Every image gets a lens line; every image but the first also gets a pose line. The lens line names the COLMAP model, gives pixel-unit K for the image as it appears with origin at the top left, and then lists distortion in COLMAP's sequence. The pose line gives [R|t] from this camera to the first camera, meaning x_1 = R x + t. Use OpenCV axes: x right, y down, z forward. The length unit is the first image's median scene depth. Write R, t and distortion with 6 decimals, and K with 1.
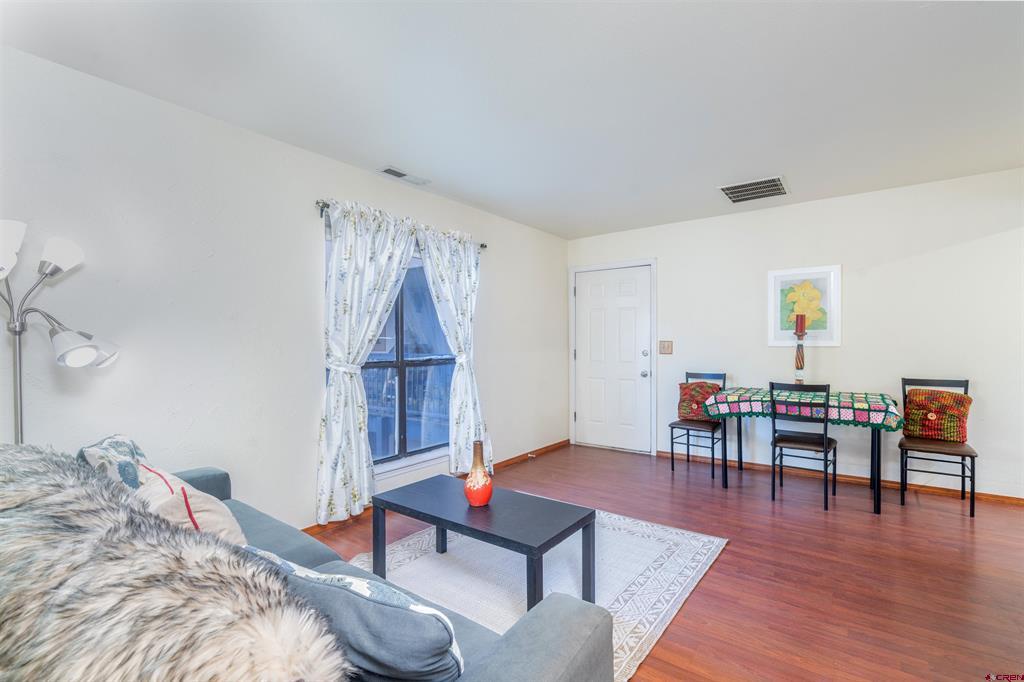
lens RADIAL K [[461.0, 0, 508.3], [0, 461.0, 345.8], [0, 0, 1]] dist [-0.001715, 0.000000]
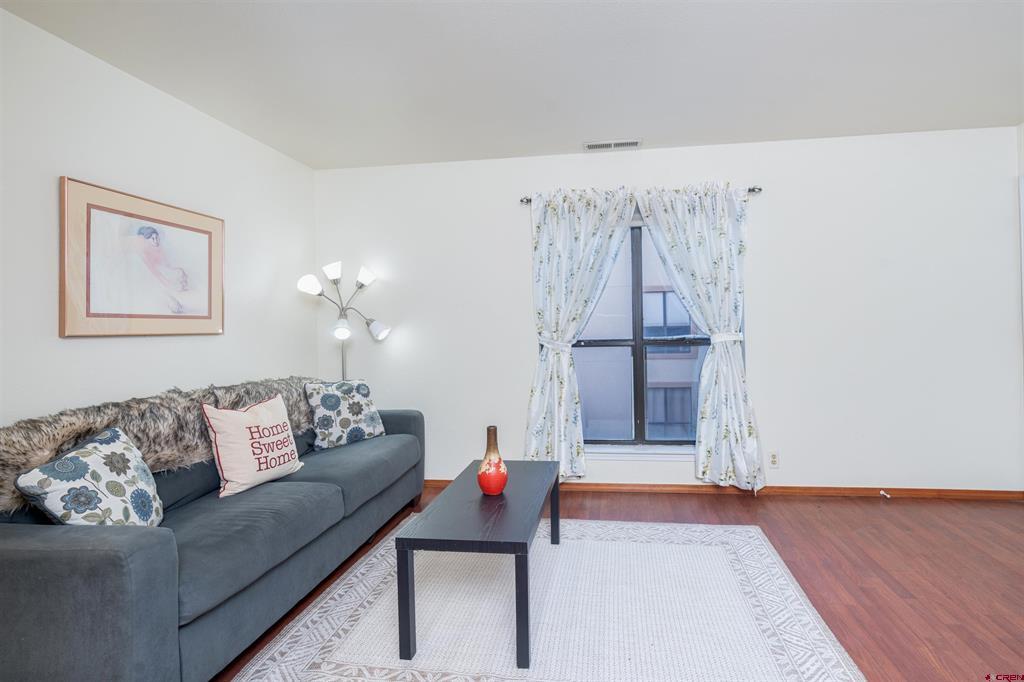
lens RADIAL K [[461.9, 0, 513.9], [0, 461.9, 317.3], [0, 0, 1]] dist [-0.001266, 0.000214]
pose [[0.503646, -0.015469, -0.863772, 0.436972], [0.012043, 0.999868, -0.010884, -0.005454], [0.863826, -0.004921, 0.503766, 0.306834]]
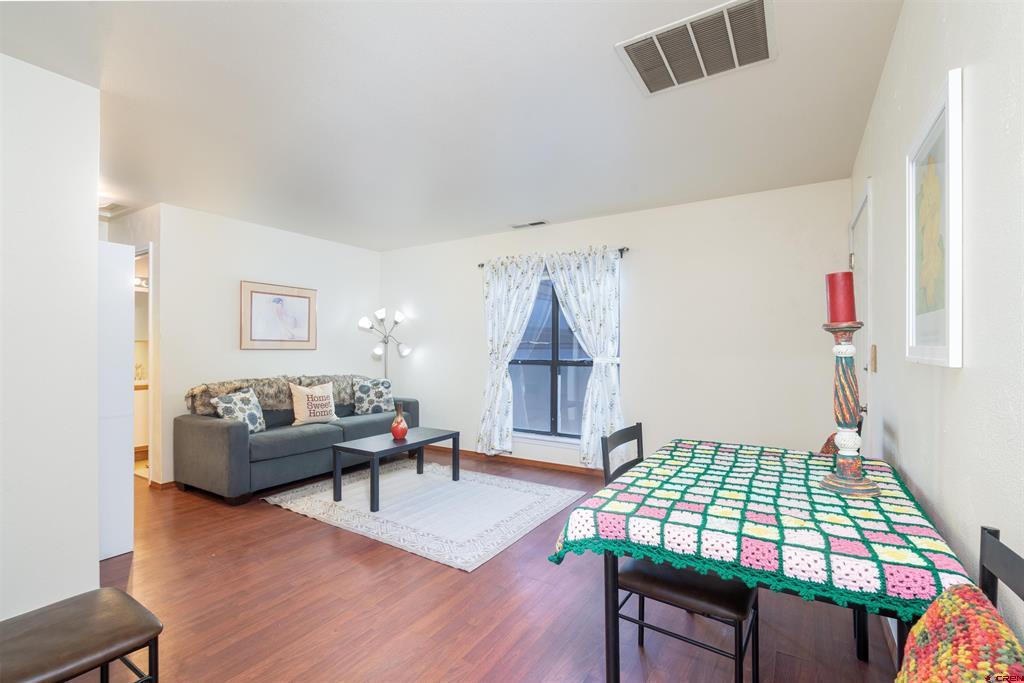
lens RADIAL K [[461.0, 0, 508.3], [0, 461.0, 346.3], [0, 0, 1]] dist [-0.001715, 0.000000]
pose [[0.084663, 0.004170, -0.996401, 1.015291], [-0.005071, 0.999980, 0.003754, -0.011360], [0.996397, 0.004735, 0.084683, 0.739919]]
